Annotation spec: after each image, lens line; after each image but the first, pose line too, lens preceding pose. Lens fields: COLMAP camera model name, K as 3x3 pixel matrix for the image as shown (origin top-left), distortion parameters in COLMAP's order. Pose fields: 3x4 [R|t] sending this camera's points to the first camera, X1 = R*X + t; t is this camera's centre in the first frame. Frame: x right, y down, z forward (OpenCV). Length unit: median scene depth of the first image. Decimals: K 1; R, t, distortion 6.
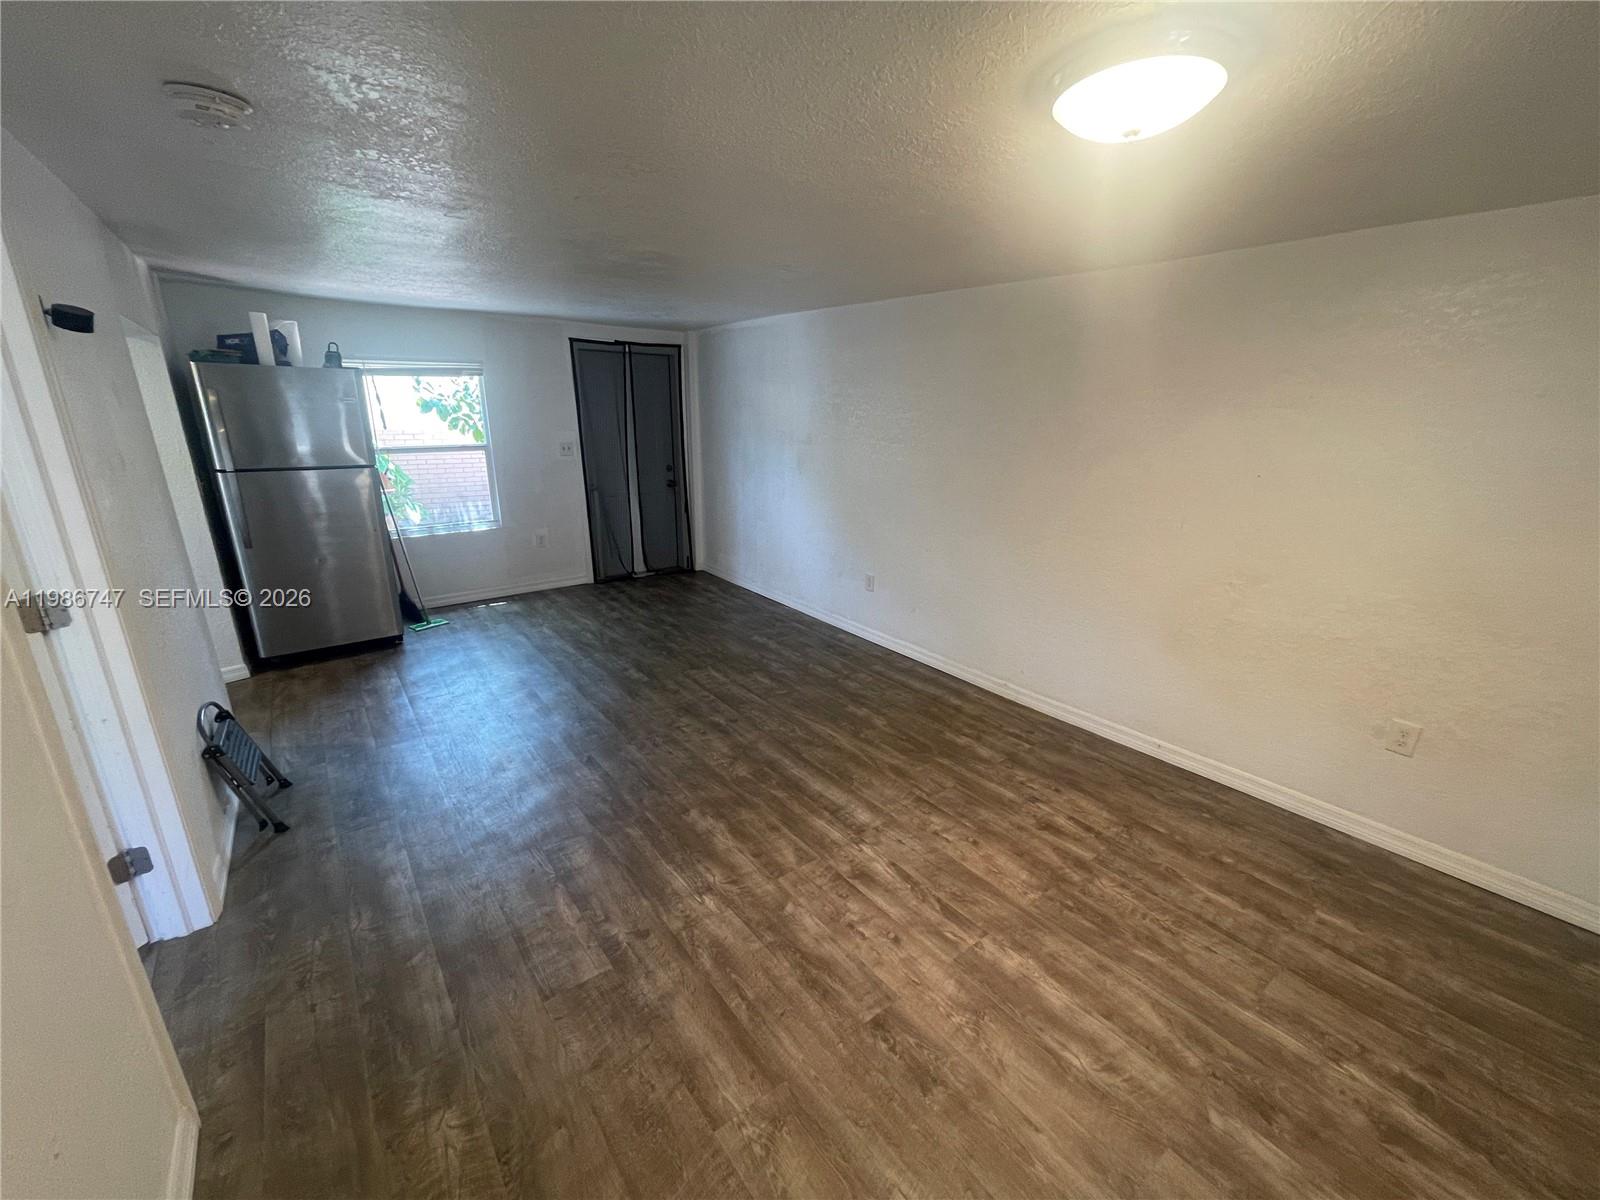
lens RADIAL K [[651.0, 0, 789.5], [0, 651.0, 601.1], [0, 0, 1]] dist [-0.002491, 0.001127]
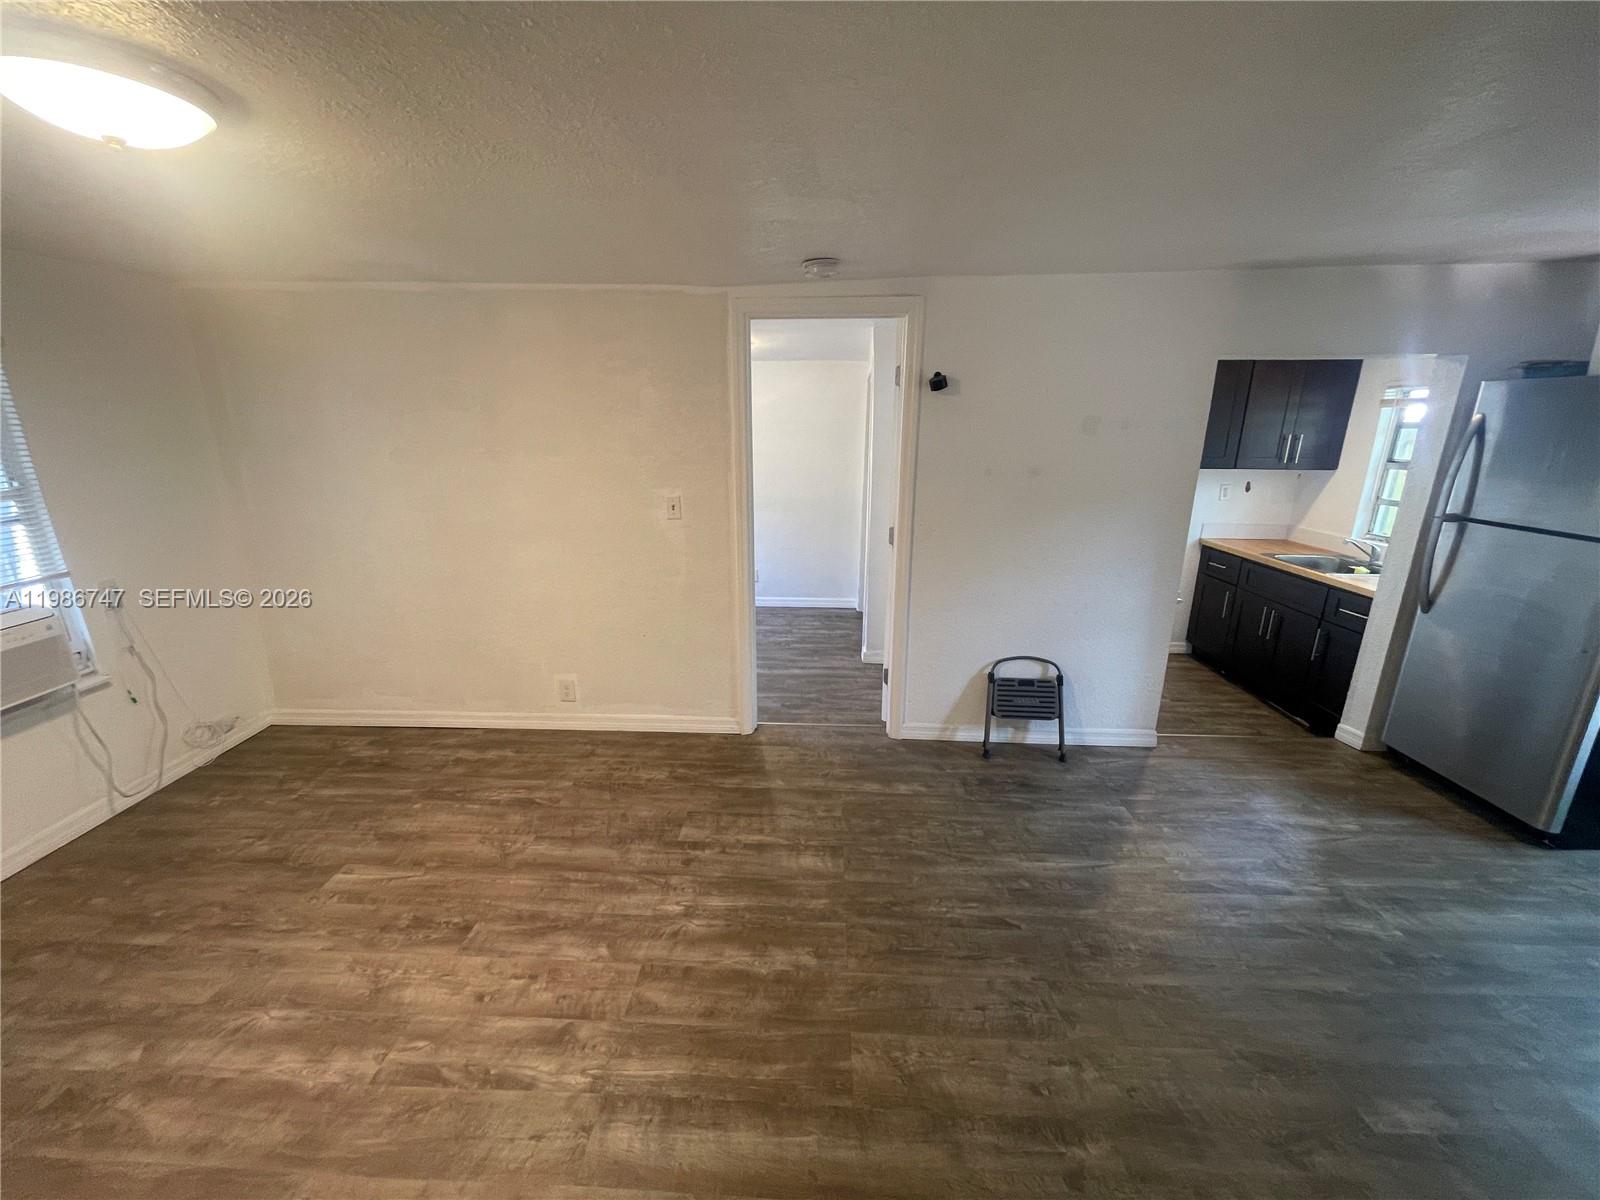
lens RADIAL K [[651.0, 0, 794.7], [0, 651.0, 604.6], [0, 0, 1]] dist [-0.002491, 0.001127]
pose [[-0.638109, 0.199233, -0.743722, 0.362397], [-0.226403, 0.874684, 0.428568, -0.378163], [0.735906, 0.441854, -0.513037, 1.237582]]
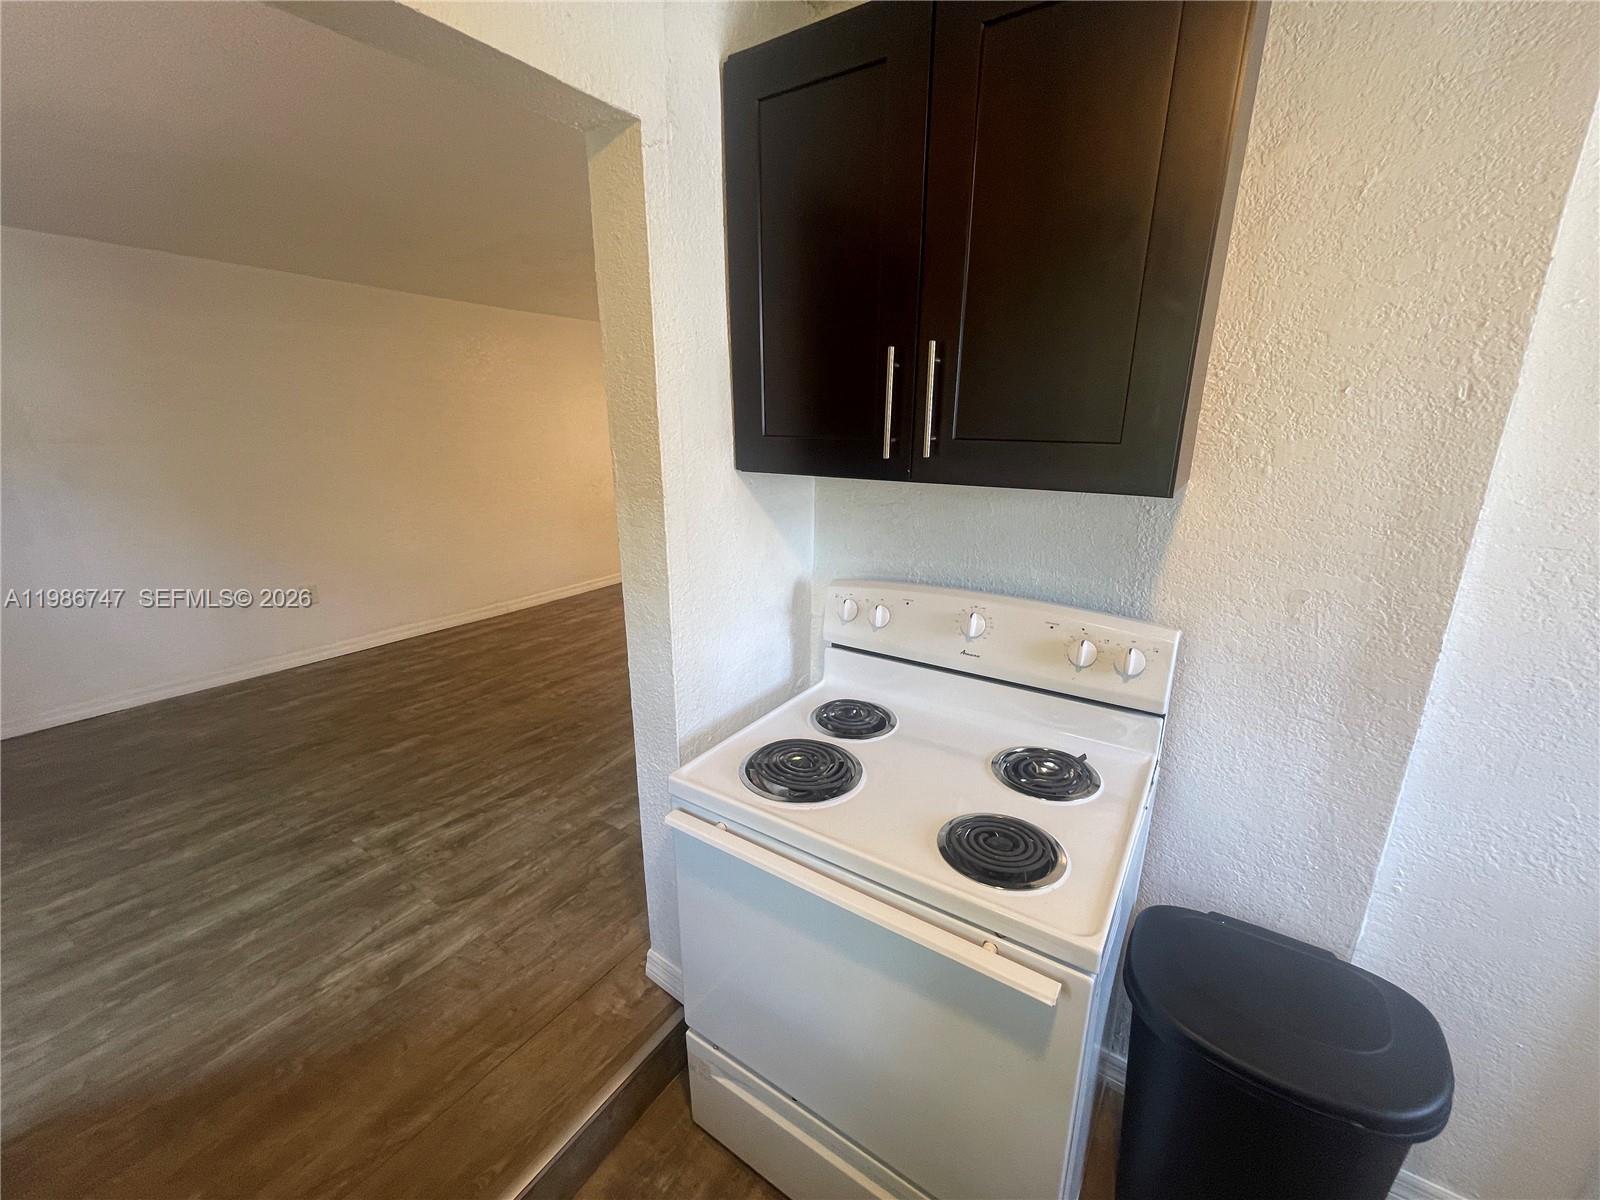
lens RADIAL K [[651.0, 0, 794.5], [0, 651.0, 606.2], [0, 0, 1]] dist [-0.002491, 0.001127]
pose [[-0.322514, -0.266373, 0.908312, -1.584467], [0.274006, 0.892231, 0.358949, -0.268971], [-0.906038, 0.364649, -0.214769, 1.093666]]
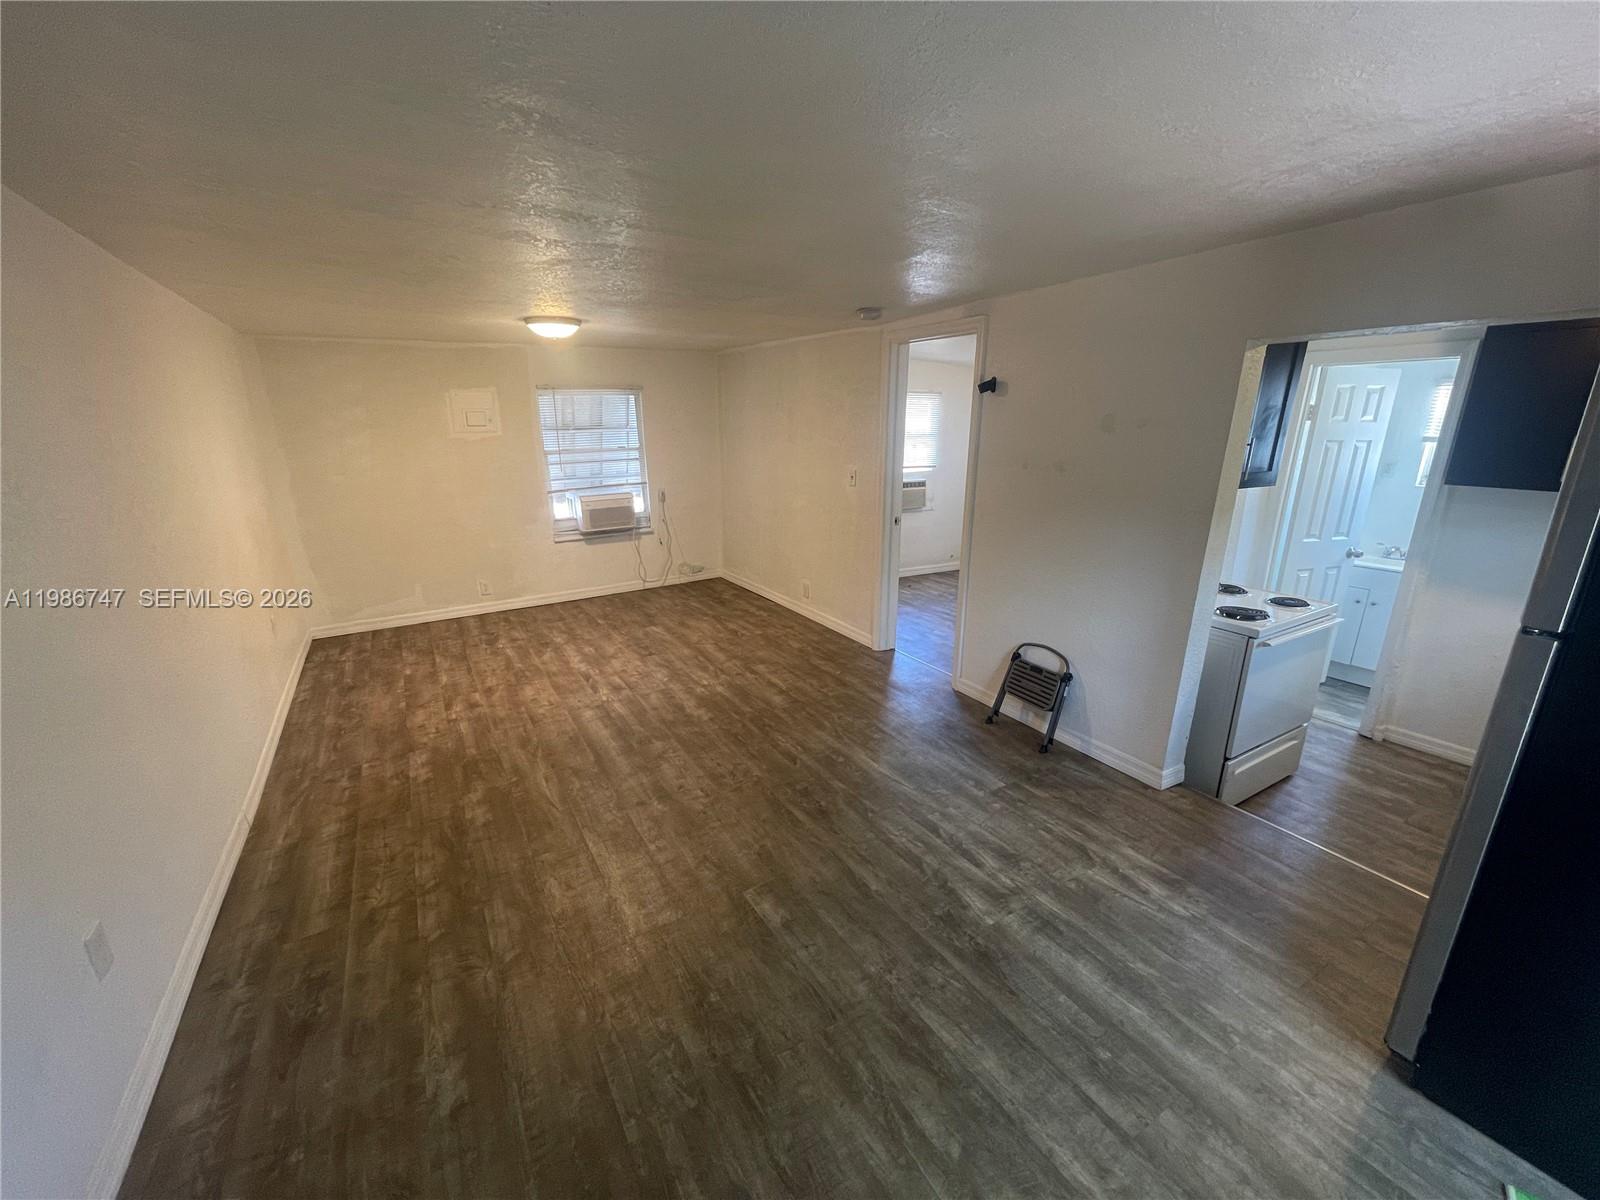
lens RADIAL K [[651.0, 0, 796.5], [0, 651.0, 601.9], [0, 0, 1]] dist [-0.002491, 0.001127]
pose [[-0.994700, -0.033302, 0.097277, -0.483024], [0.024331, 0.842985, 0.537387, -0.647107], [-0.099899, 0.536905, -0.837707, 2.079999]]
